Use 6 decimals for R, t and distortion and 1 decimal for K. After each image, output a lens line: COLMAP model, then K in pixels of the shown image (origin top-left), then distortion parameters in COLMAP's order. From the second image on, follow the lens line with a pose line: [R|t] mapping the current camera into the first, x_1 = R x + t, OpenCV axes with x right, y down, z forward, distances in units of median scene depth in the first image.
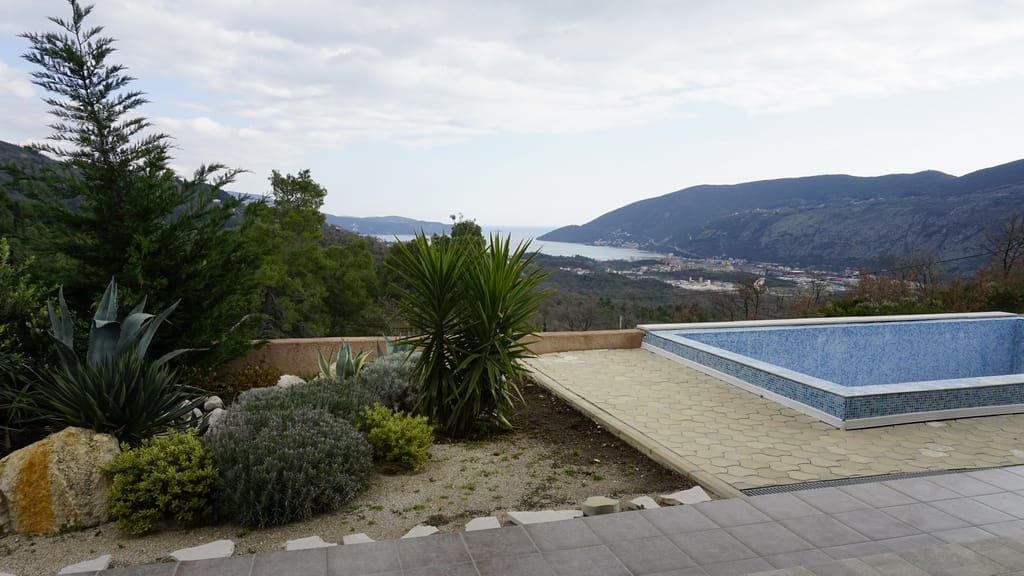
lens RADIAL K [[677.7, 0, 516.9], [0, 677.7, 288.0], [0, 0, 1]] dist [-0.045716, 0.032619]
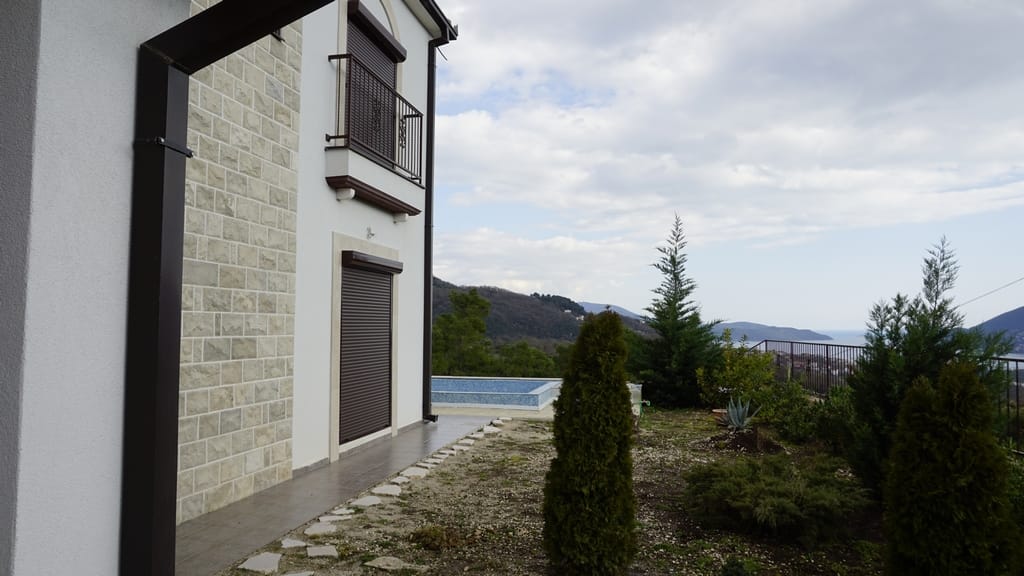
lens RADIAL K [[677.7, 0, 521.9], [0, 677.7, 287.3], [0, 0, 1]] dist [-0.045716, 0.032619]
pose [[0.880674, -0.044003, -0.471675, 0.322719], [-0.030723, 0.988275, -0.149560, 0.015312], [0.472726, 0.146205, 0.868996, -0.089314]]
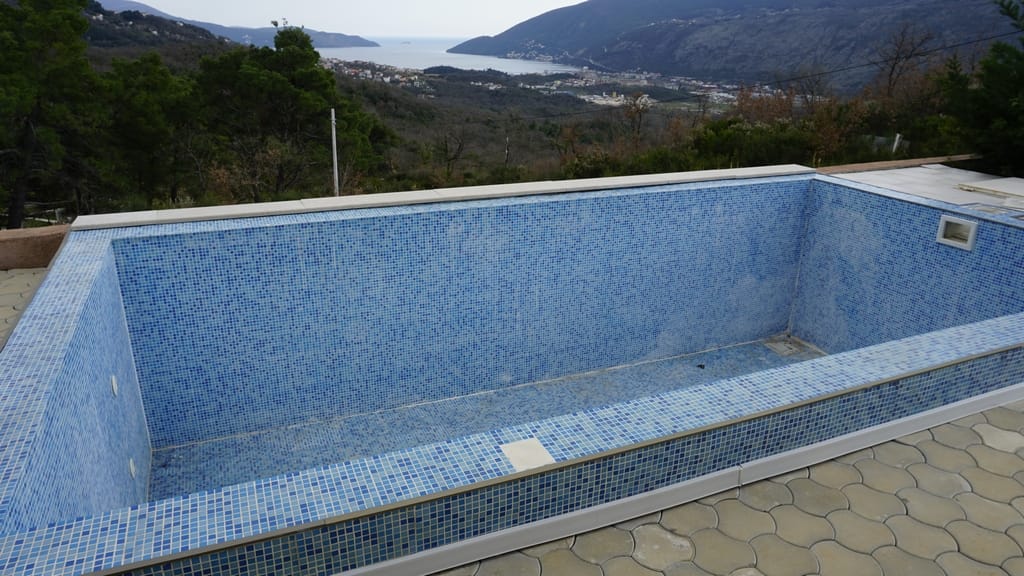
lens RADIAL K [[677.7, 0, 510.5], [0, 677.7, 283.0], [0, 0, 1]] dist [-0.045716, 0.032619]
pose [[0.993044, -0.037404, 0.111647, 0.089062], [0.007582, 0.966547, 0.256378, -0.005218], [-0.117502, -0.253748, 0.960107, 0.090769]]
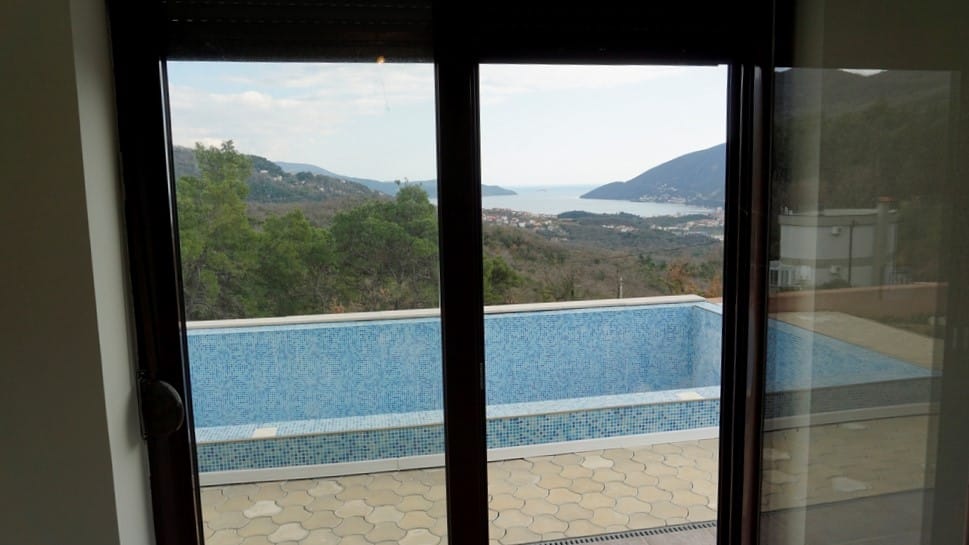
lens RADIAL K [[676.3, 0, 482.7], [0, 676.3, 275.9], [0, 0, 1]] dist [-0.039154, -0.000237]
pose [[0.993014, -0.020918, -0.116125, 0.135745], [0.025655, 0.998892, 0.039449, -0.005457], [0.115171, -0.042153, 0.992451, 0.046720]]
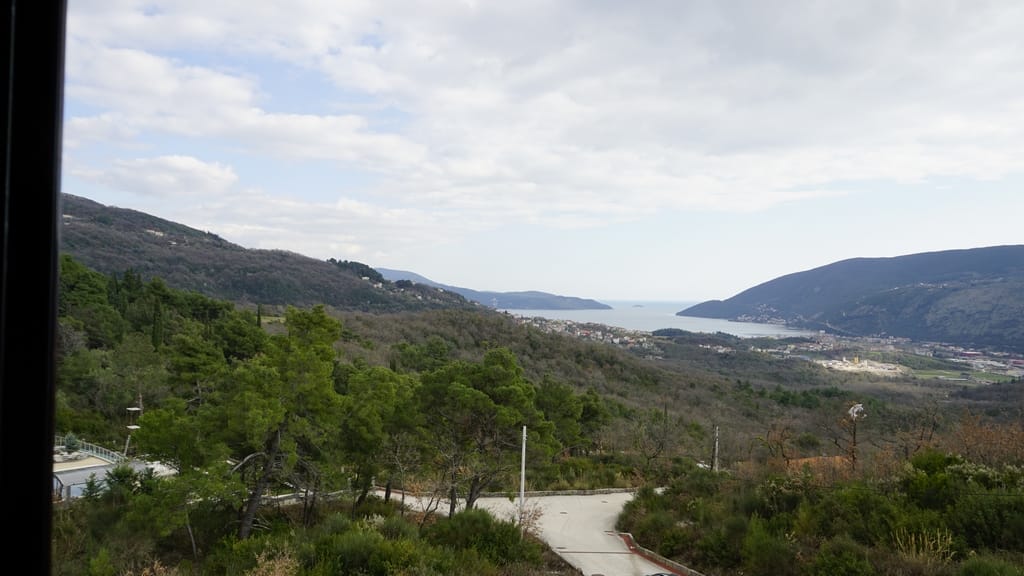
lens RADIAL K [[677.7, 0, 515.5], [0, 677.7, 289.2], [0, 0, 1]] dist [-0.045716, 0.032619]
pose [[0.979183, -0.000124, -0.202980, 0.139137], [-0.021866, 0.994116, -0.106091, -0.080780], [0.201799, 0.108321, 0.973419, 0.071162]]
